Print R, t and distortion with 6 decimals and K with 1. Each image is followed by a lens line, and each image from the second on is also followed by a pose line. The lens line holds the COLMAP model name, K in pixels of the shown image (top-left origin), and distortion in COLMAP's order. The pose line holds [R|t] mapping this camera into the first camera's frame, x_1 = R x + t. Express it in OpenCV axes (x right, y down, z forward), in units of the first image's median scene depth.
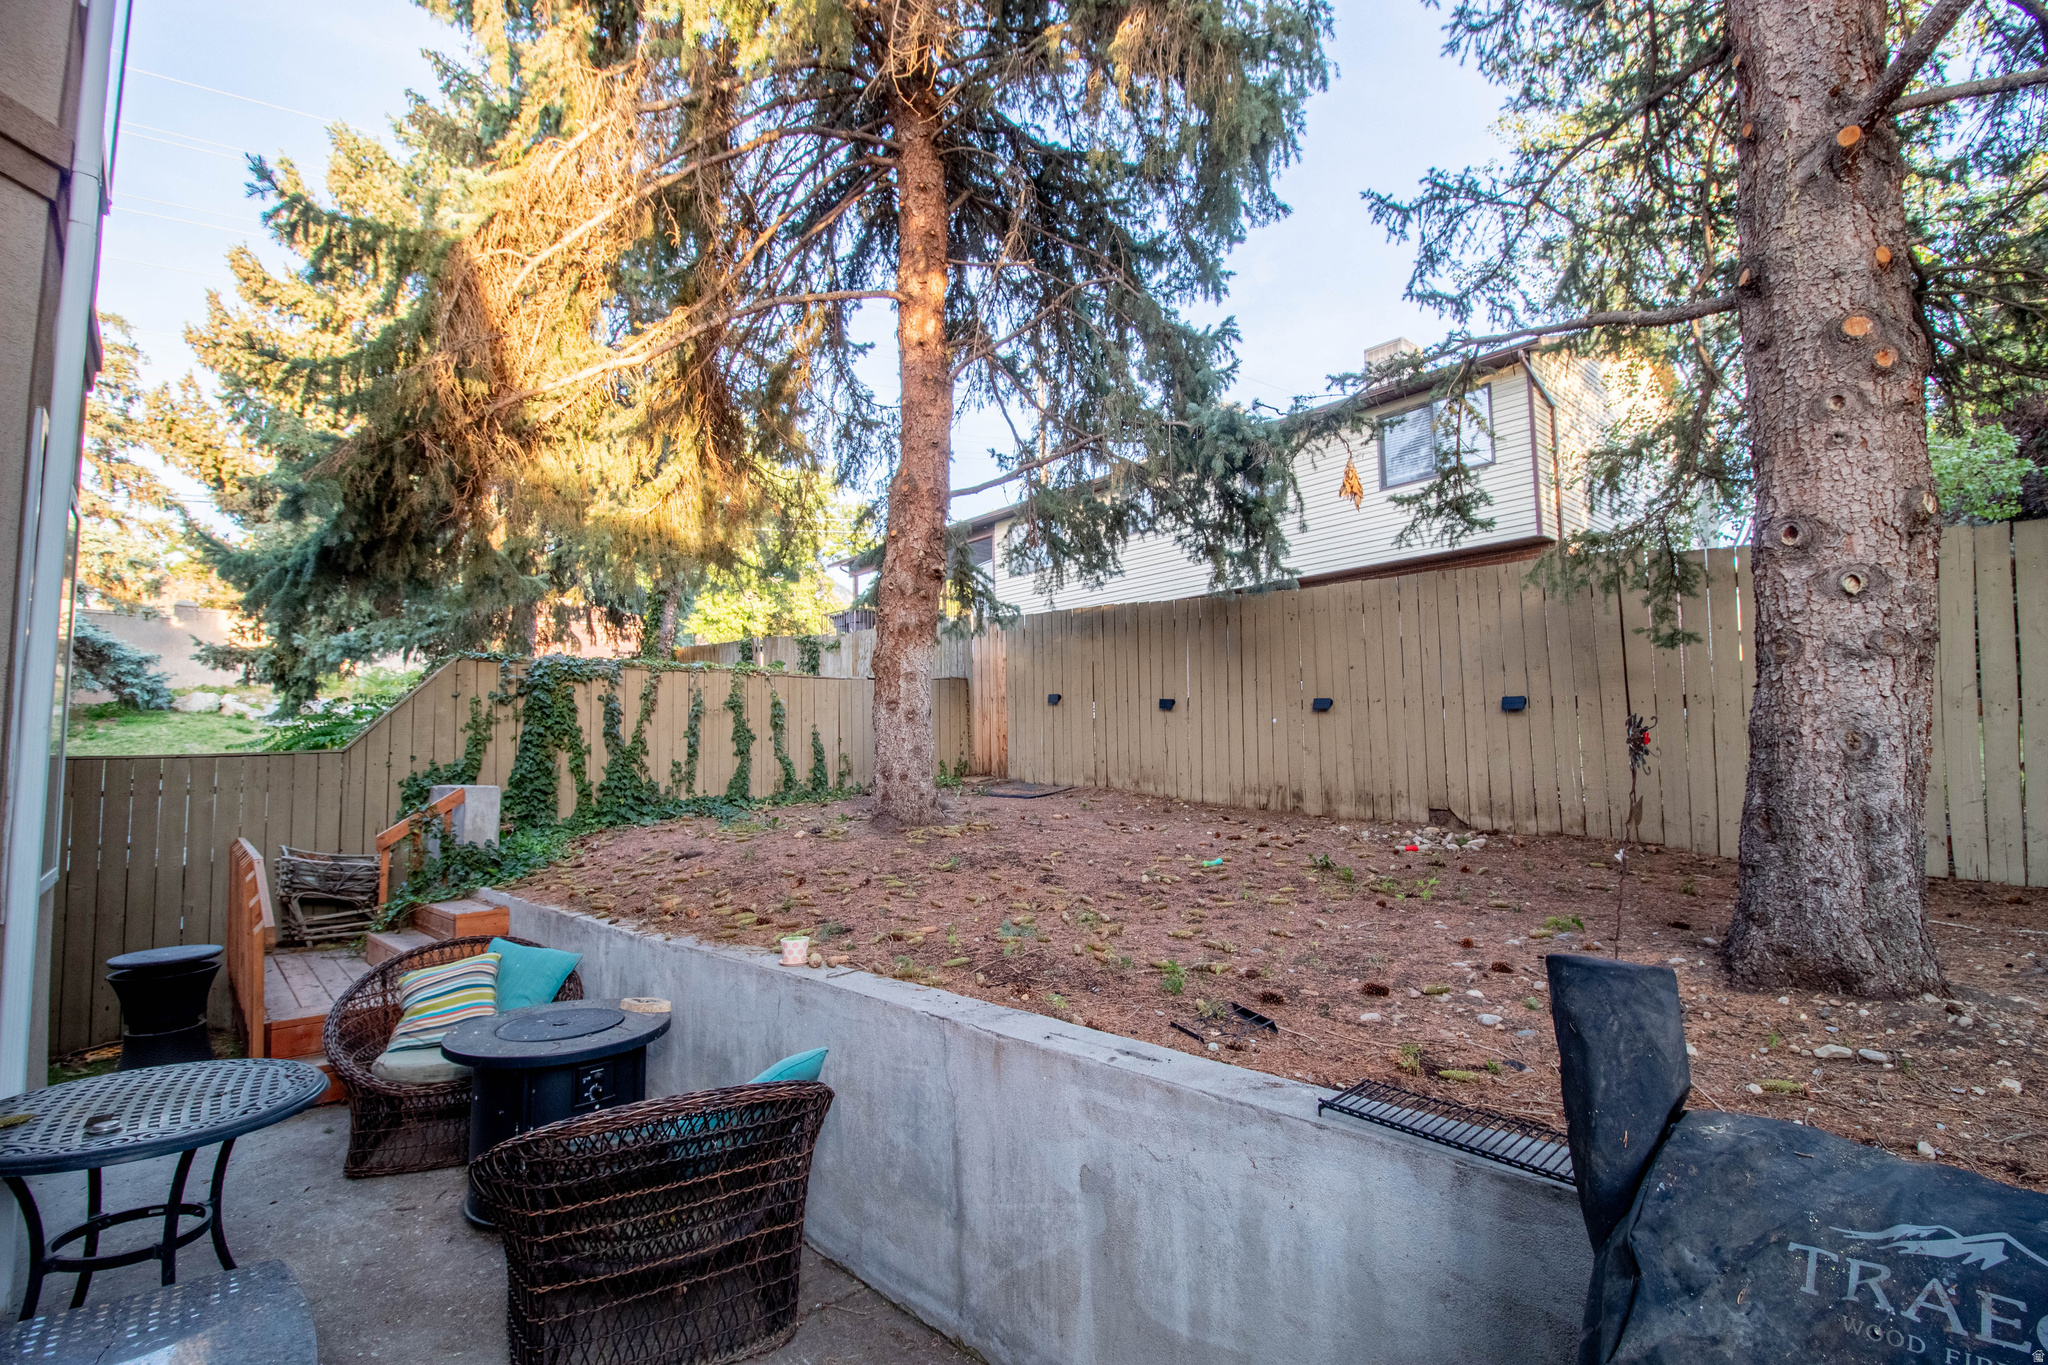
lens RADIAL K [[939.1, 0, 1043.4], [0, 939.1, 679.8], [0, 0, 1]] dist [0.005229, -0.016183]
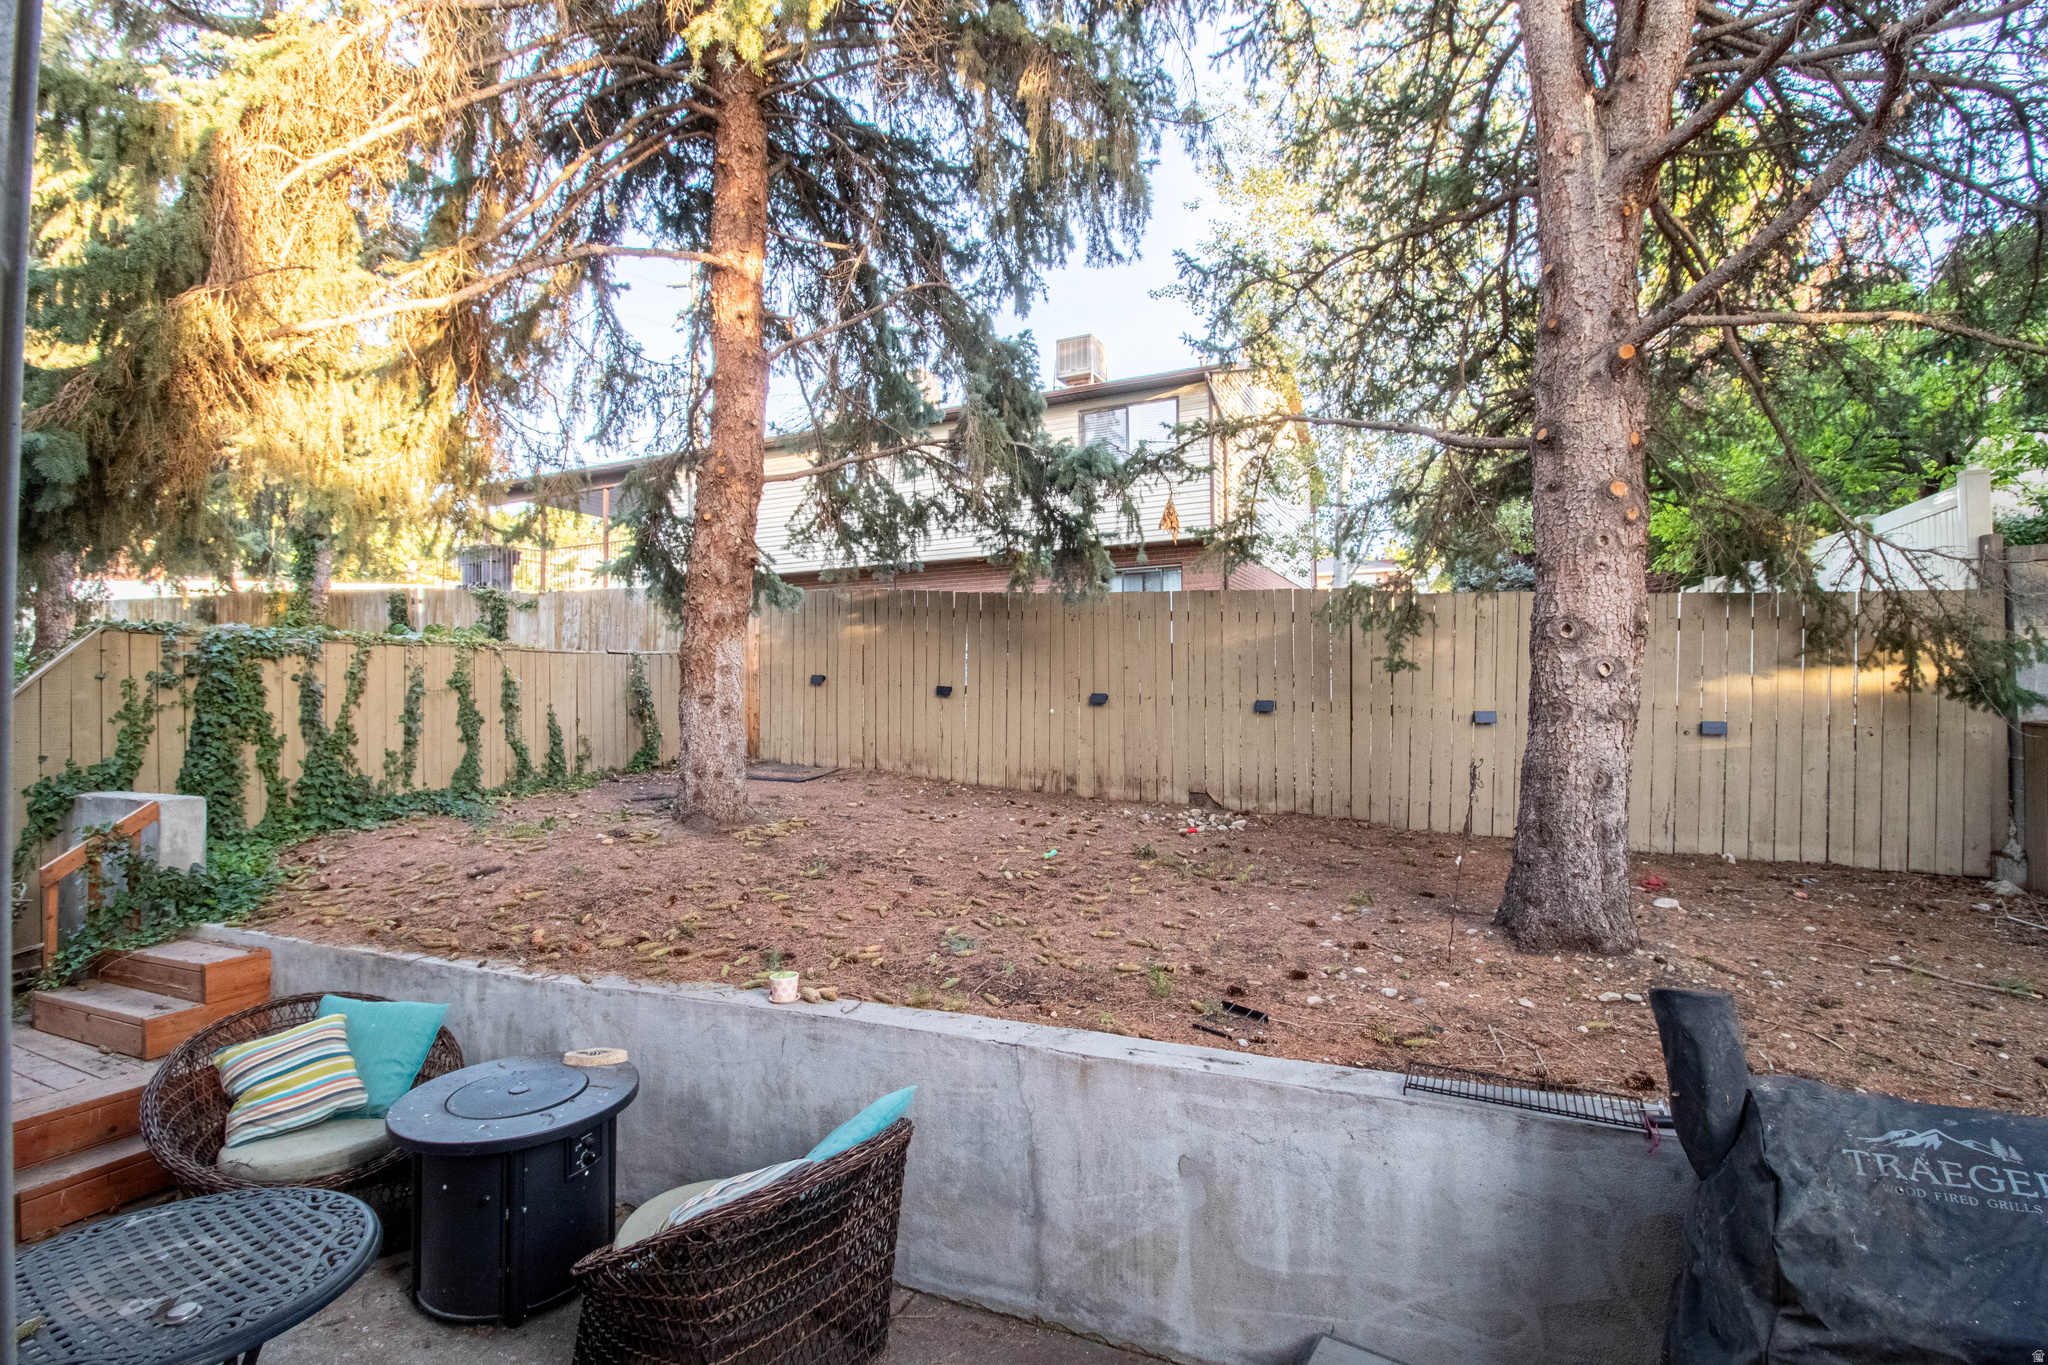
lens RADIAL K [[939.1, 0, 1043.4], [0, 939.1, 679.8], [0, 0, 1]] dist [0.005229, -0.016183]
pose [[0.928232, 0.018213, 0.371556, -0.206094], [-0.038170, 0.998192, 0.046427, -0.052428], [-0.370038, -0.057277, 0.927249, -0.010467]]
